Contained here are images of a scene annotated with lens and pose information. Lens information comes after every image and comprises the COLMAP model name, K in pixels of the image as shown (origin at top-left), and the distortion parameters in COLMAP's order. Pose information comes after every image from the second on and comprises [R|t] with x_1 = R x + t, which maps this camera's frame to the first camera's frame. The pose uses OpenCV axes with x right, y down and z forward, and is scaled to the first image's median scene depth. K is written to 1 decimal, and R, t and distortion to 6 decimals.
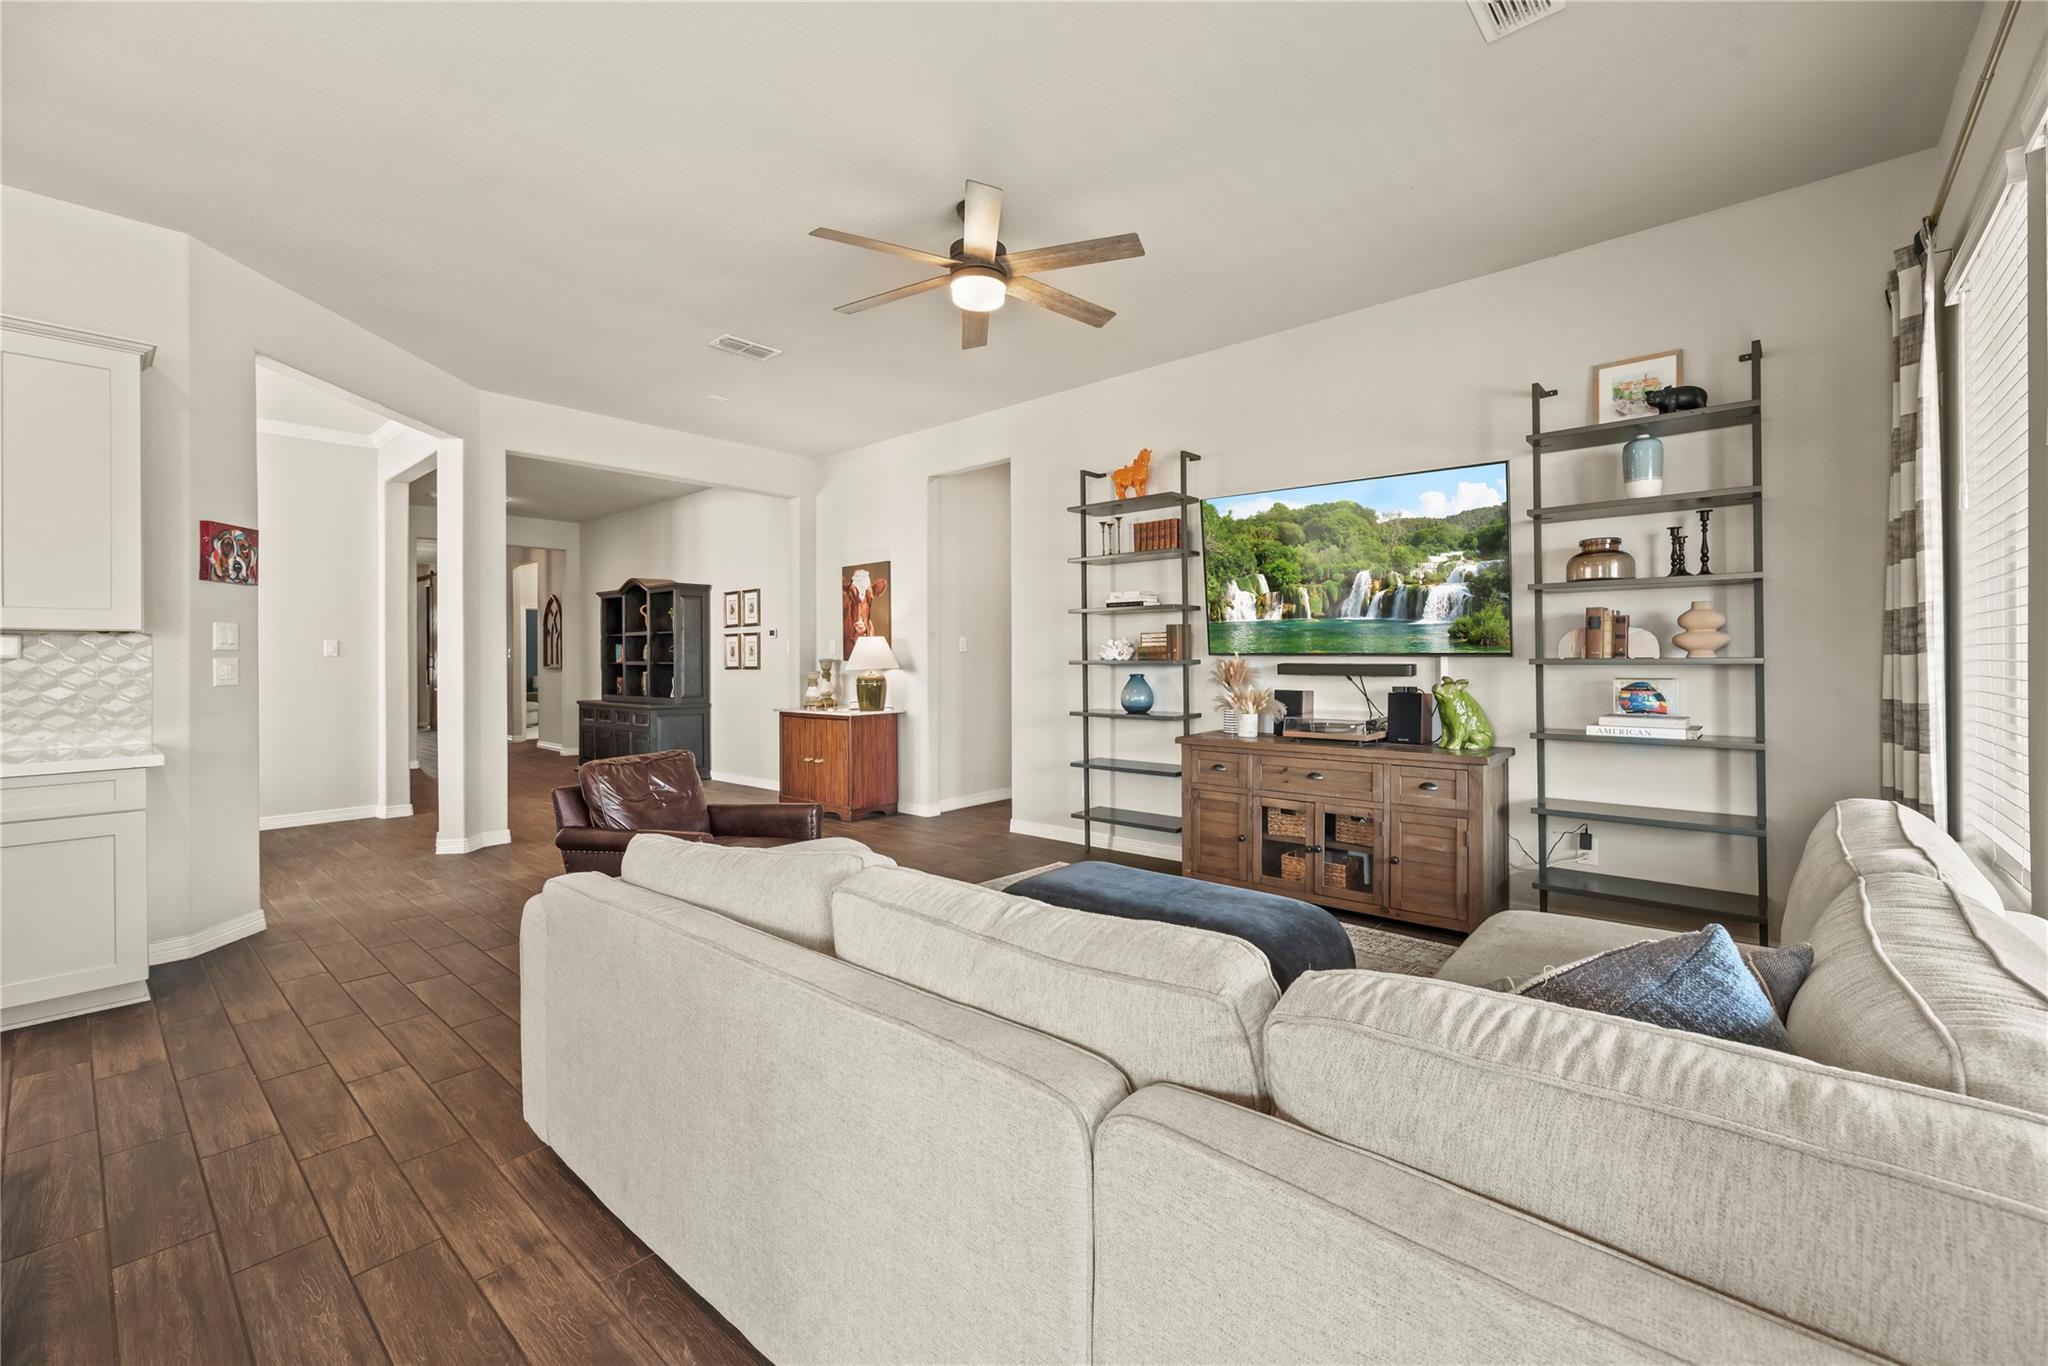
lens RADIAL K [[840.4, 0, 1036.0], [0, 840.4, 653.7], [0, 0, 1]] dist [0.001192, 0.000044]
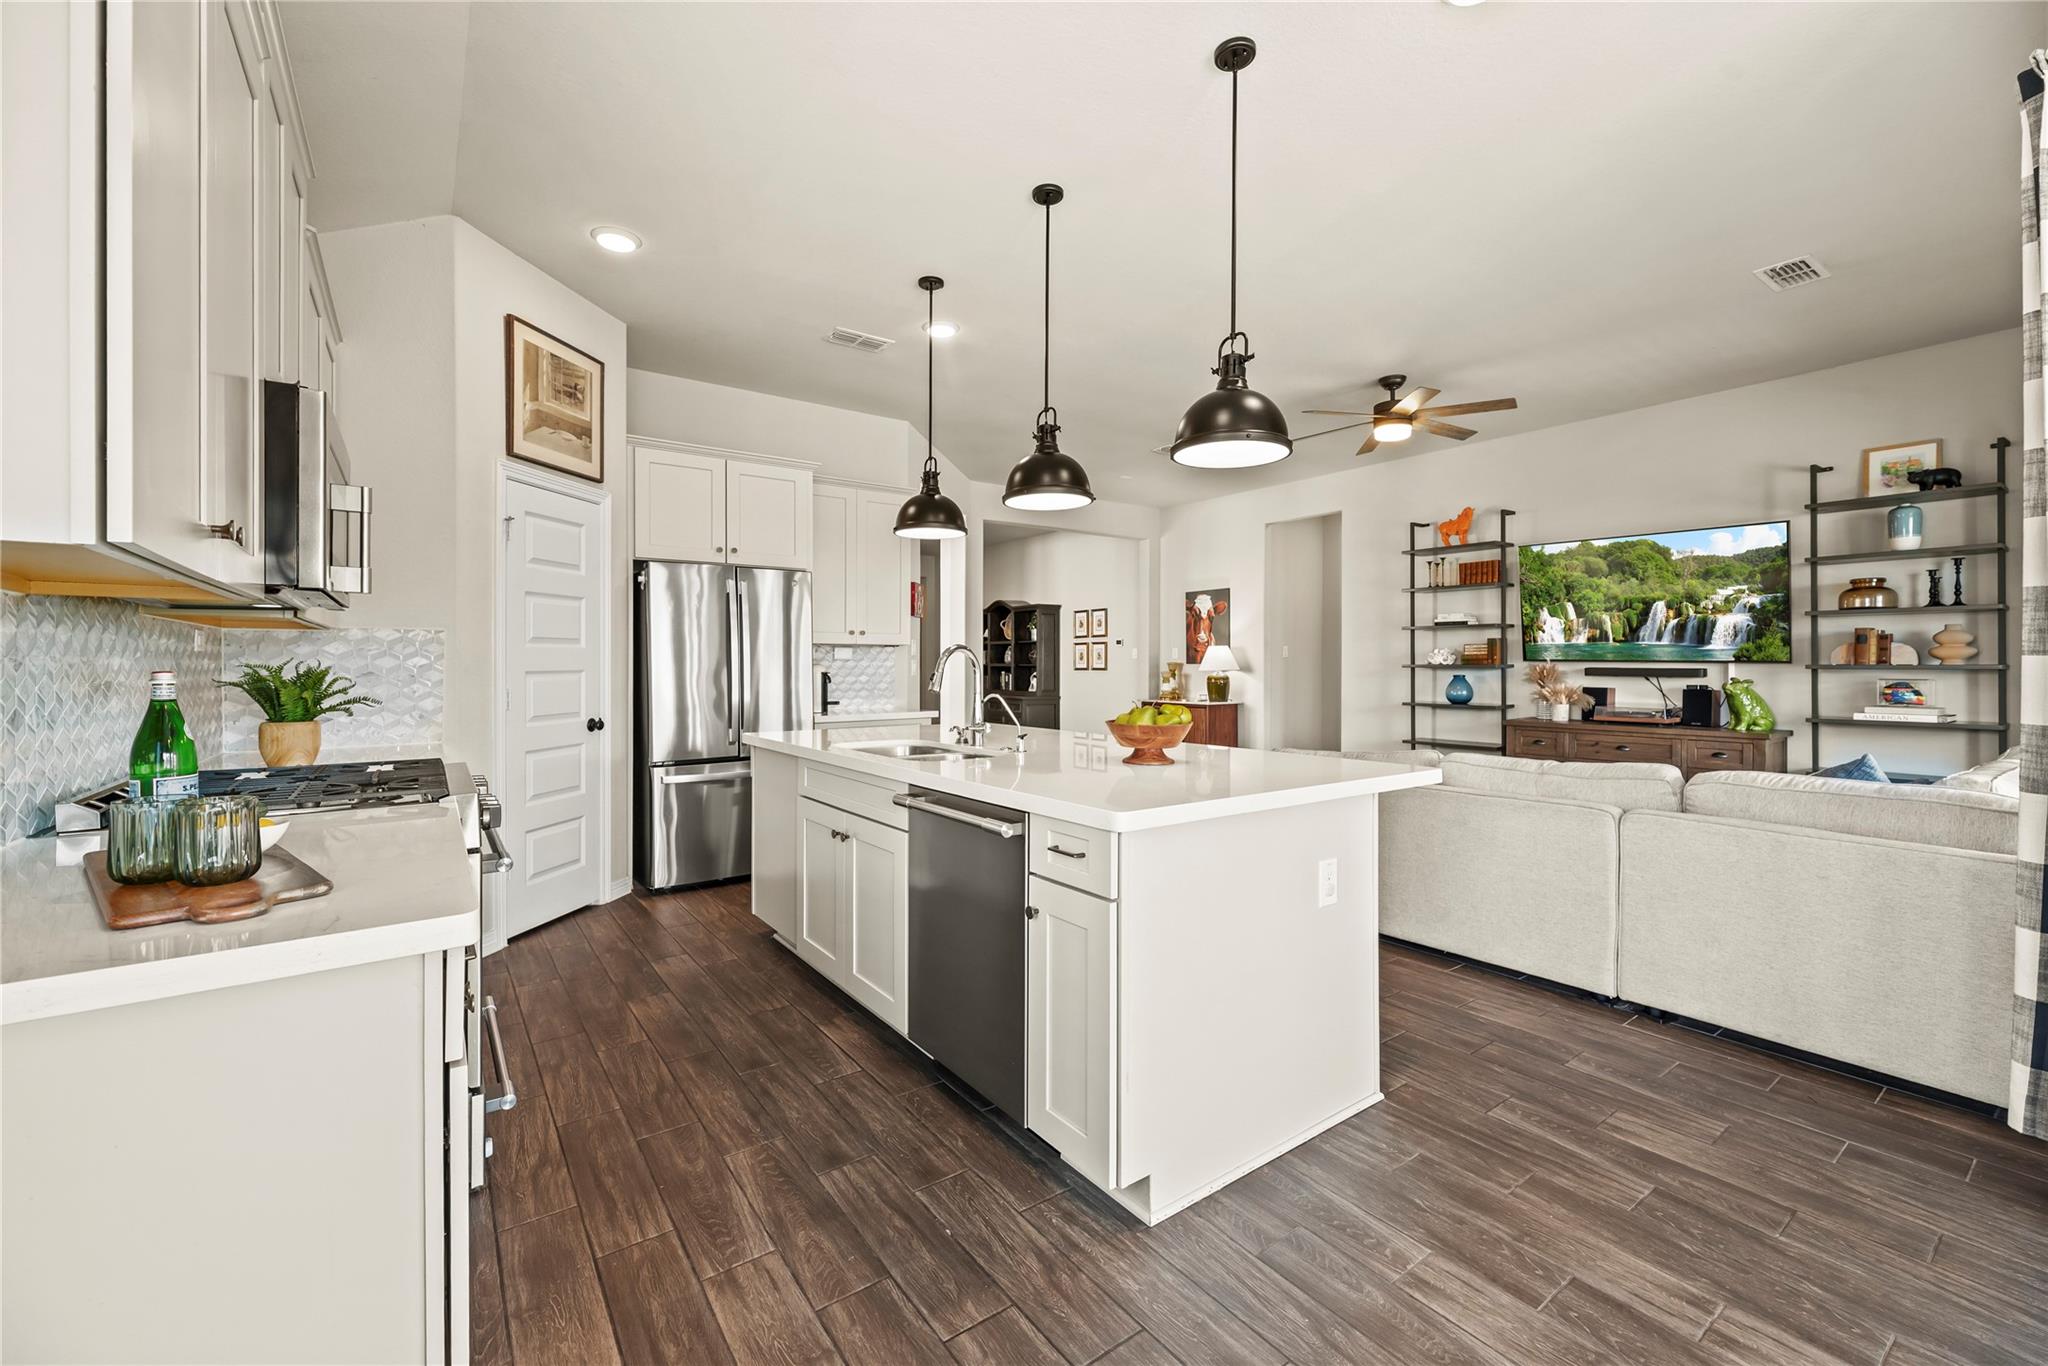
lens RADIAL K [[833.0, 0, 1024.8], [0, 833.0, 664.1], [0, 0, 1]] dist [0.005096, -0.000044]
pose [[0.973662, 0.005846, -0.227921, -0.259130], [-0.004264, 0.999963, 0.007432, -0.000026], [0.227956, -0.006264, 0.973651, -0.468074]]
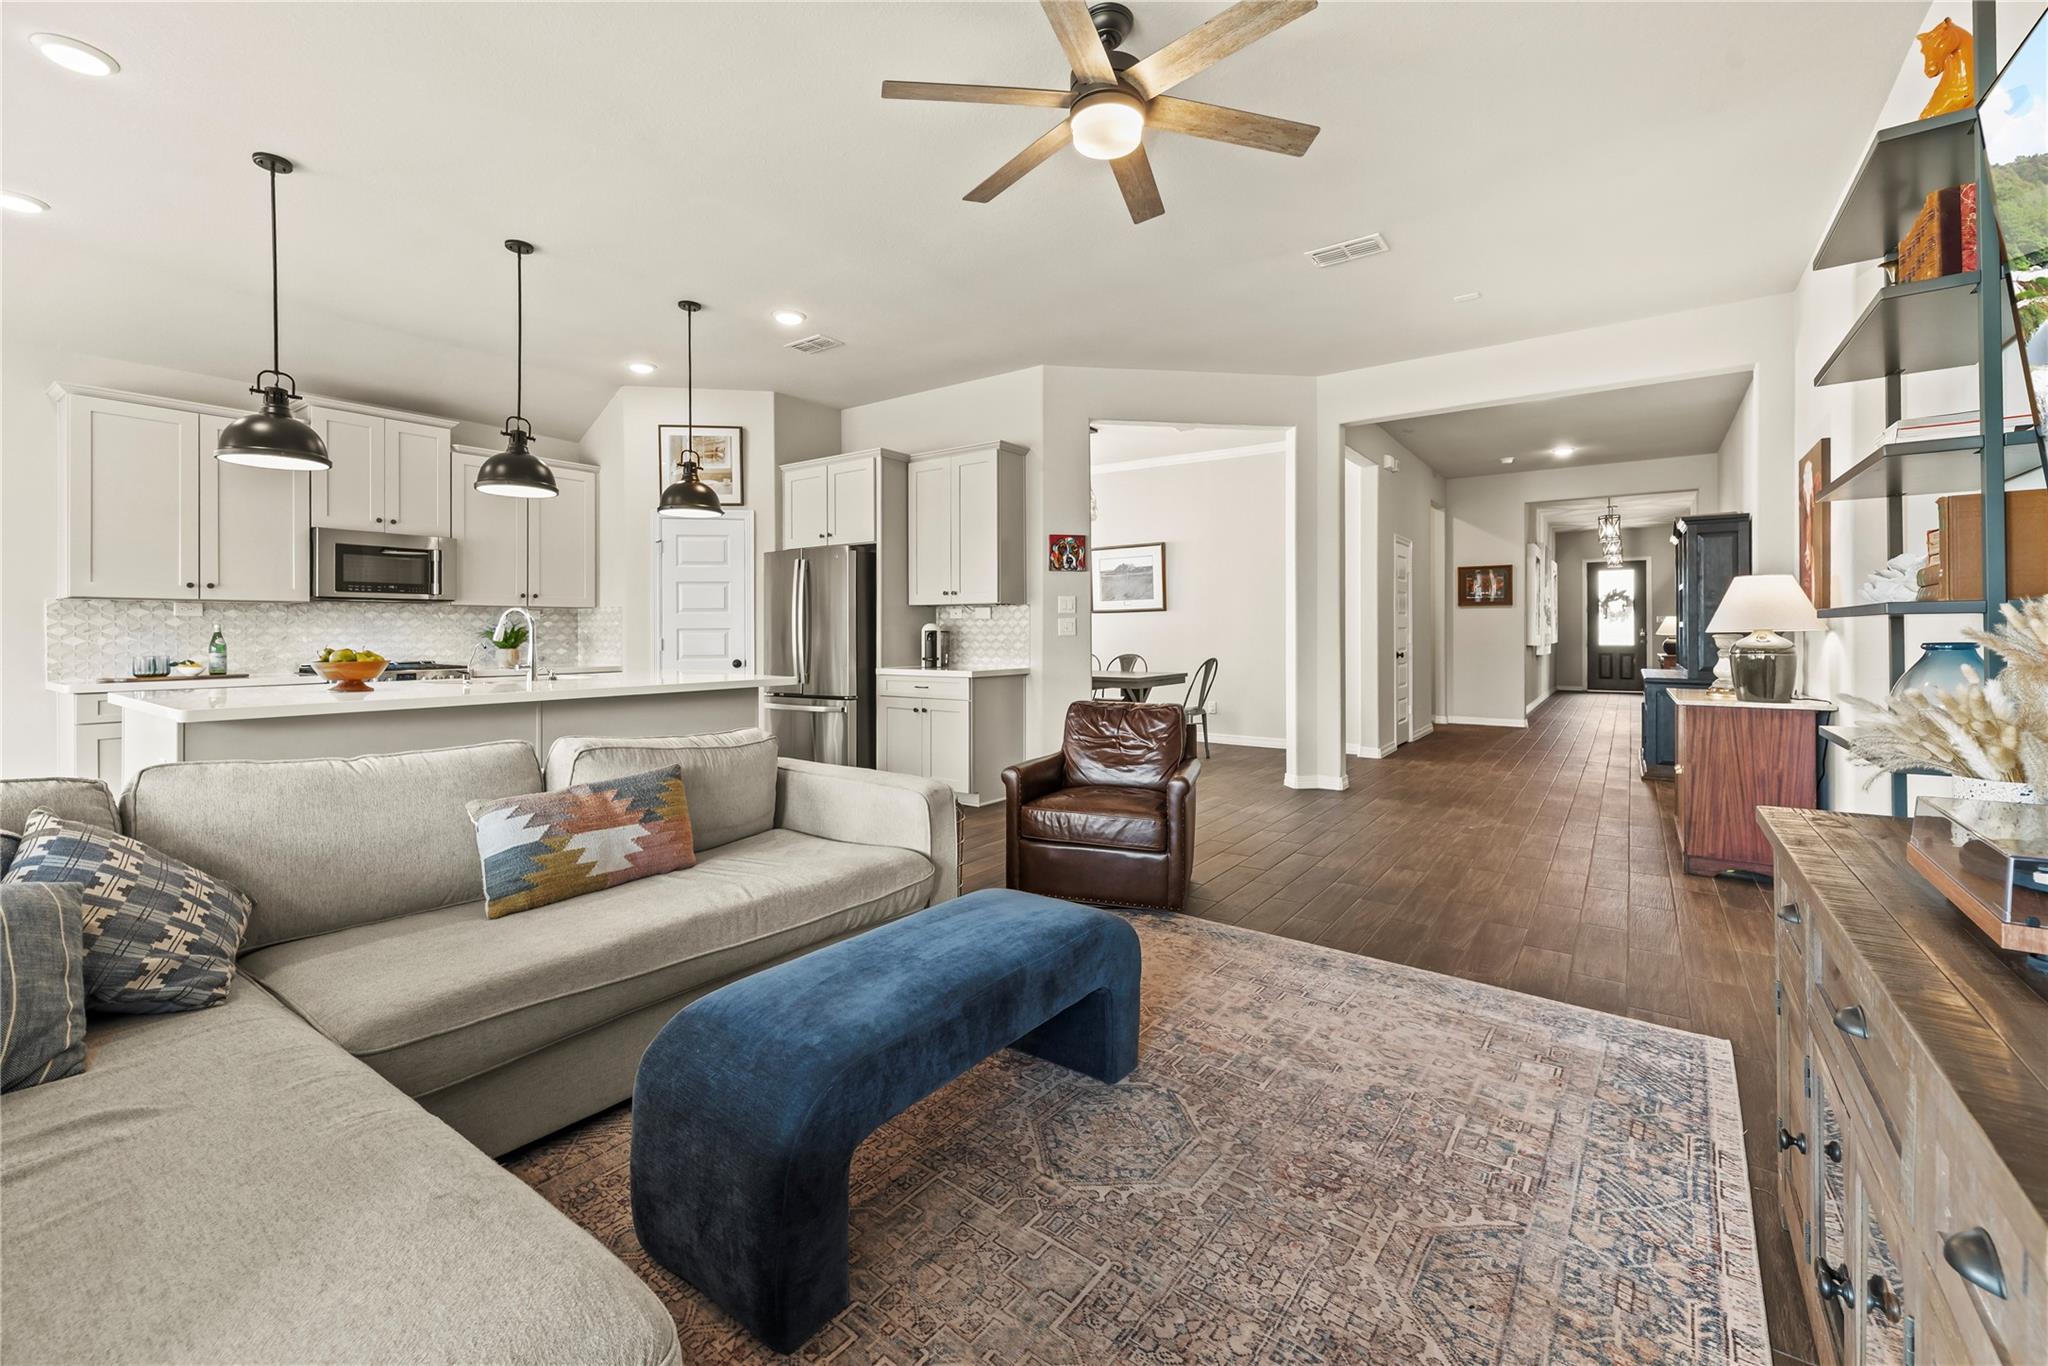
lens RADIAL K [[837.5, 0, 1013.7], [0, 837.5, 633.6], [0, 0, 1]] dist [0.001144, 0.000009]
pose [[0.080636, 0.008591, -0.996707, 0.459459], [0.007765, 0.999927, 0.009246, 0.013982], [0.996713, -0.008485, 0.080564, 0.575918]]
